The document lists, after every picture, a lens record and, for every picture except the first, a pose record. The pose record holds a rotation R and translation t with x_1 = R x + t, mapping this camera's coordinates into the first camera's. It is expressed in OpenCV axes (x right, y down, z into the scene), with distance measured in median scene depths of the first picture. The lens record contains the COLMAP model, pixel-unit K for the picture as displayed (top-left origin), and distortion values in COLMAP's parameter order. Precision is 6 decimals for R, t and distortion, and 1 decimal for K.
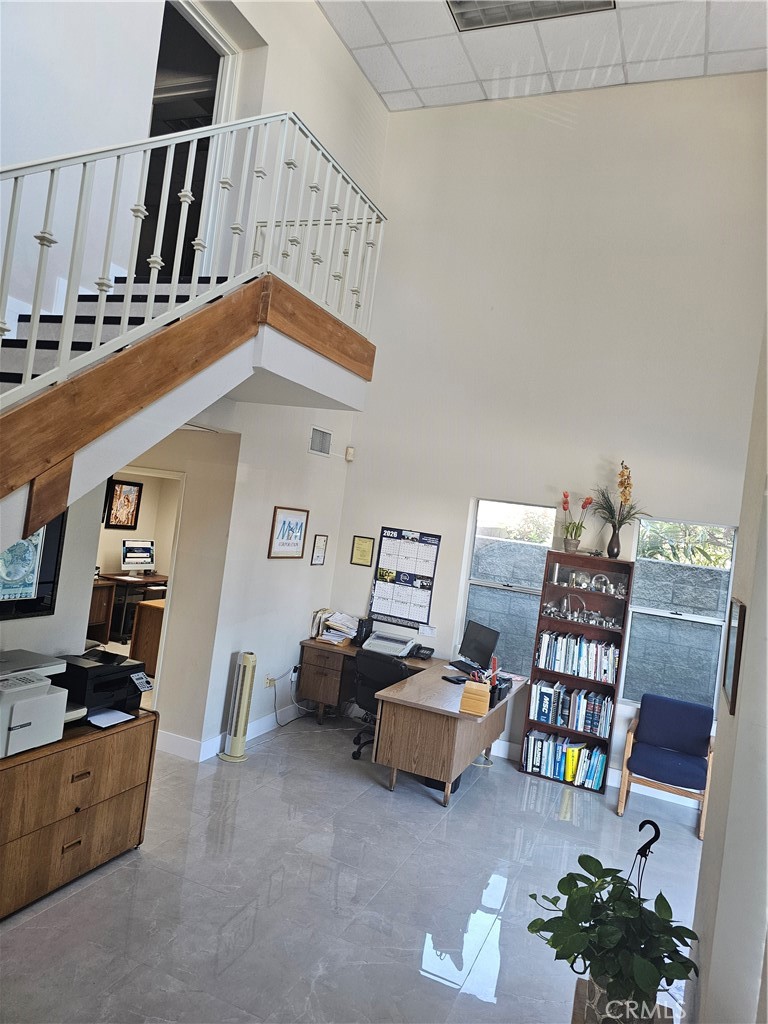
lens RADIAL K [[693.9, 0, 399.4], [0, 693.9, 506.0], [0, 0, 1]] dist [0.061538, -0.052737]
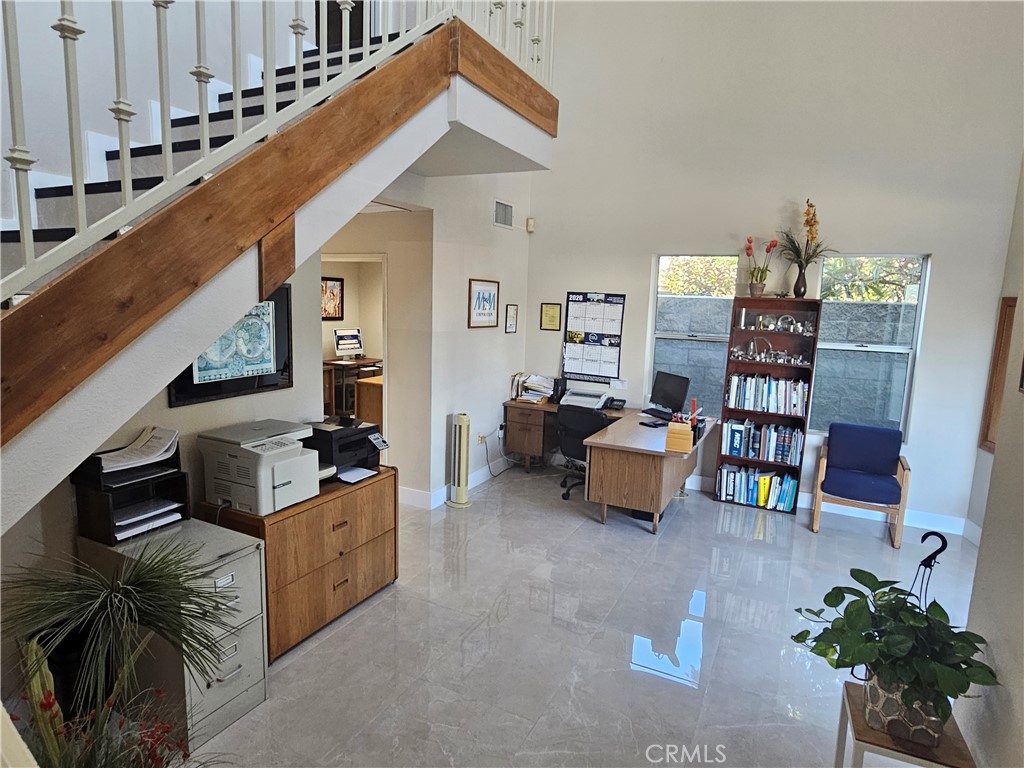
lens RADIAL K [[601.7, 0, 507.9], [0, 601.7, 387.0], [0, 0, 1]] dist [-0.001468, 0.003989]
pose [[0.992465, -0.081015, -0.091923, -0.052335], [0.094290, 0.984068, 0.150731, 0.031448], [0.078248, -0.158262, 0.984292, 0.074874]]
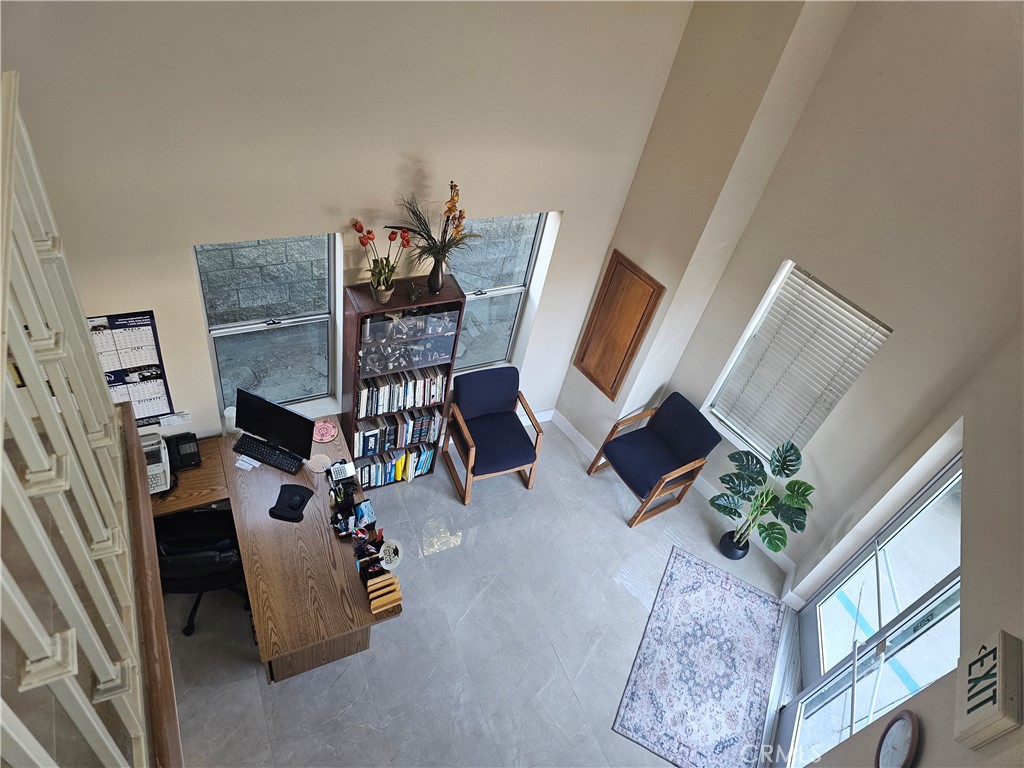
lens RADIAL K [[693.9, 0, 520.2], [0, 693.9, 374.0], [0, 0, 1]] dist [0.061538, -0.052737]
pose [[0.687640, -0.513267, 0.513525, -0.066476], [-0.102906, 0.631245, 0.768726, -0.475641], [-0.718722, -0.581452, 0.381251, 0.619807]]
